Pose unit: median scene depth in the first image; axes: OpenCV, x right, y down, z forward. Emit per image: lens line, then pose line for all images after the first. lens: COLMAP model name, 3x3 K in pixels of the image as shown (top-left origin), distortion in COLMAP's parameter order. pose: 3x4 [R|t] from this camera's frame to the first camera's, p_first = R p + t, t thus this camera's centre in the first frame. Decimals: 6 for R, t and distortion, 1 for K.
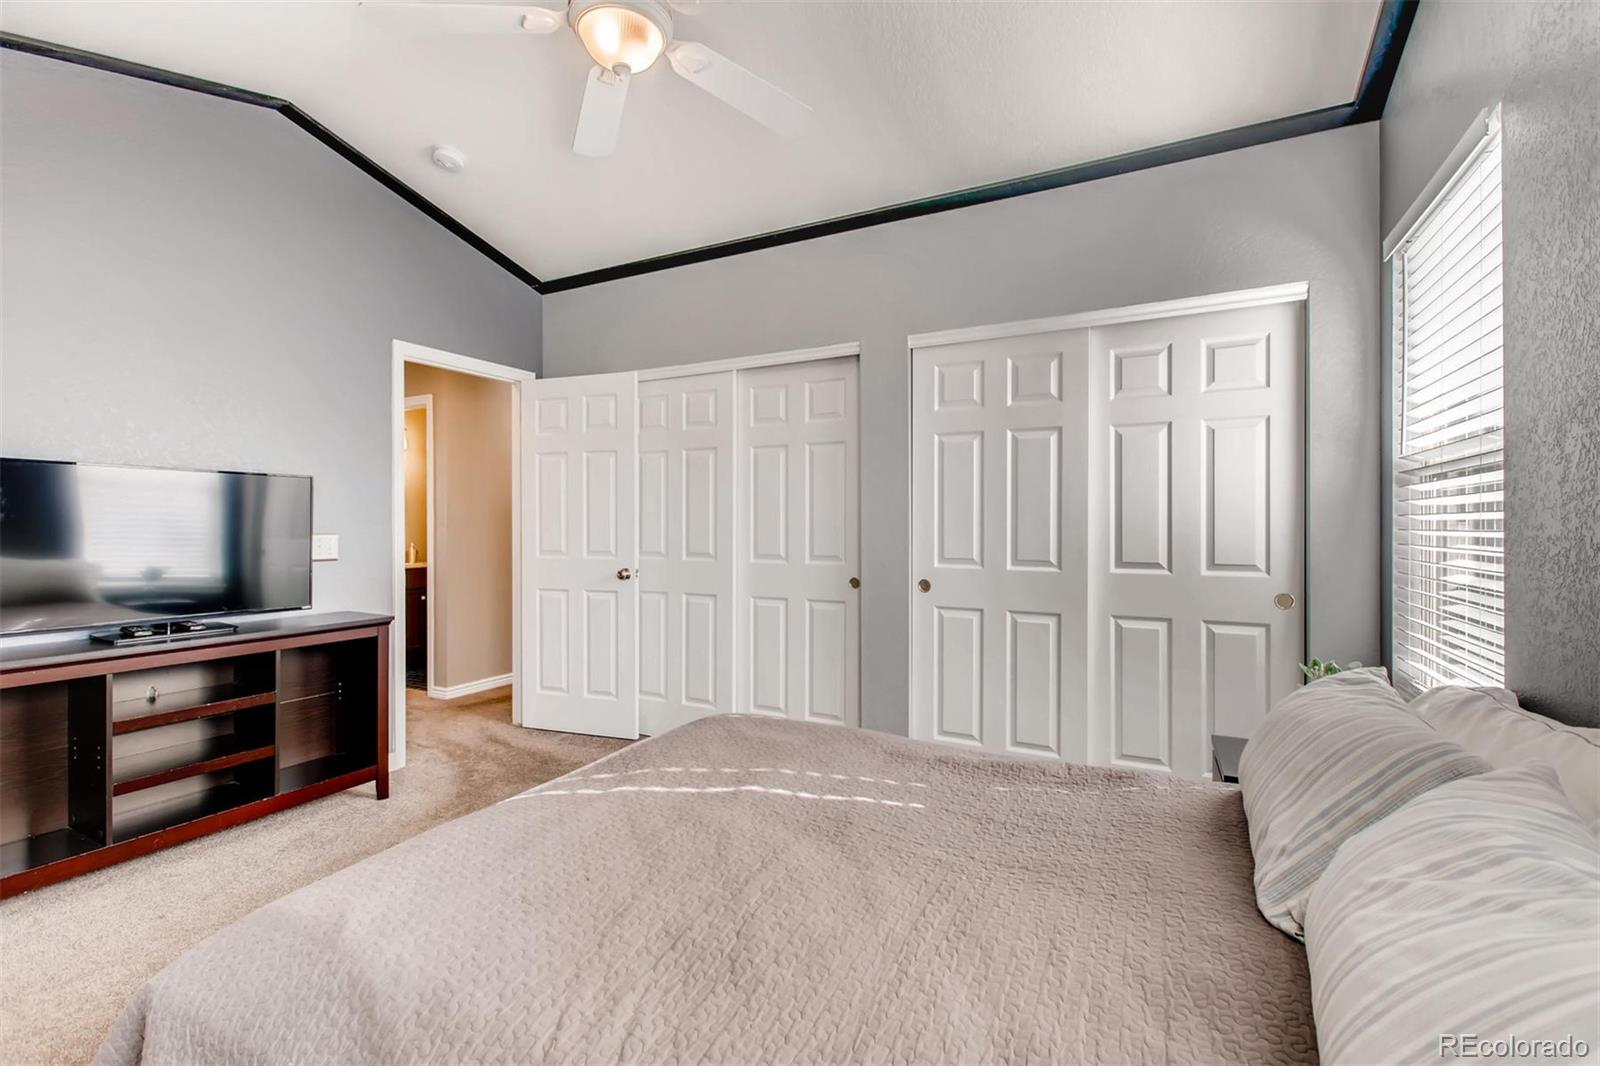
lens RADIAL K [[720.5, 0, 785.2], [0, 720.5, 527.3], [0, 0, 1]] dist [-0.001185, -0.000484]
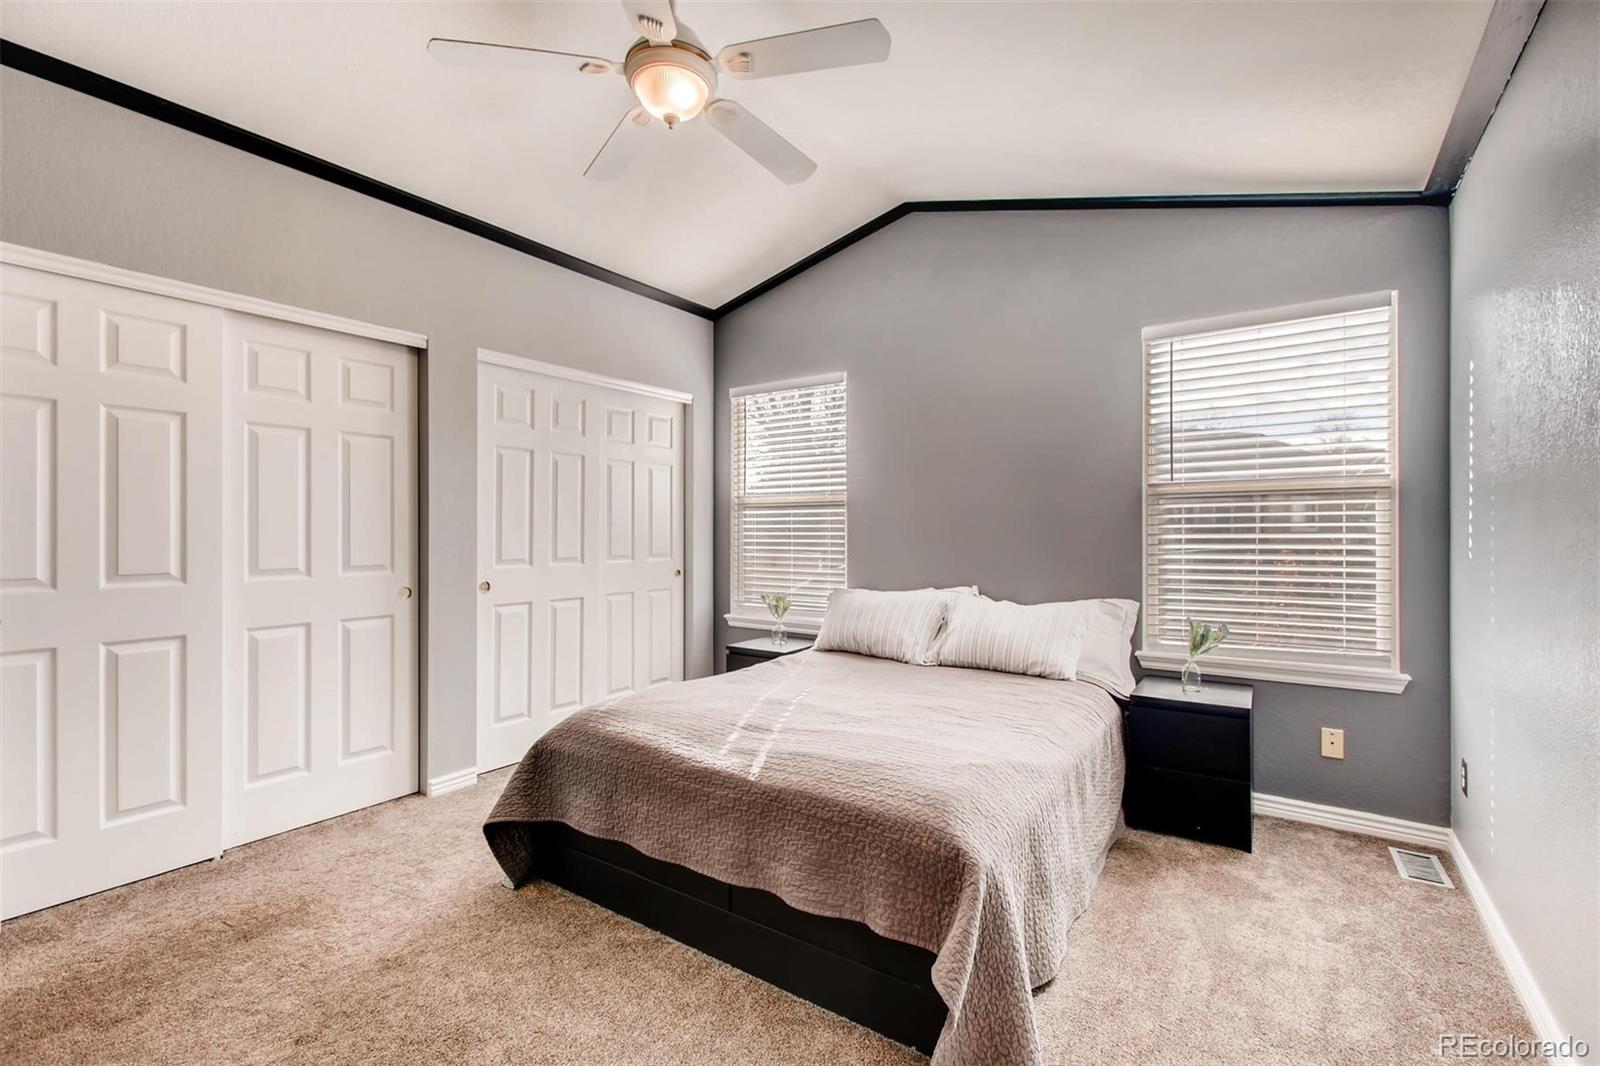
lens RADIAL K [[720.5, 0, 786.3], [0, 720.5, 532.0], [0, 0, 1]] dist [-0.001185, -0.000484]
pose [[0.114069, -0.001040, 0.993472, -0.732587], [0.002732, 0.999996, 0.000733, 0.000406], [-0.993469, 0.002631, 0.114071, 0.400744]]
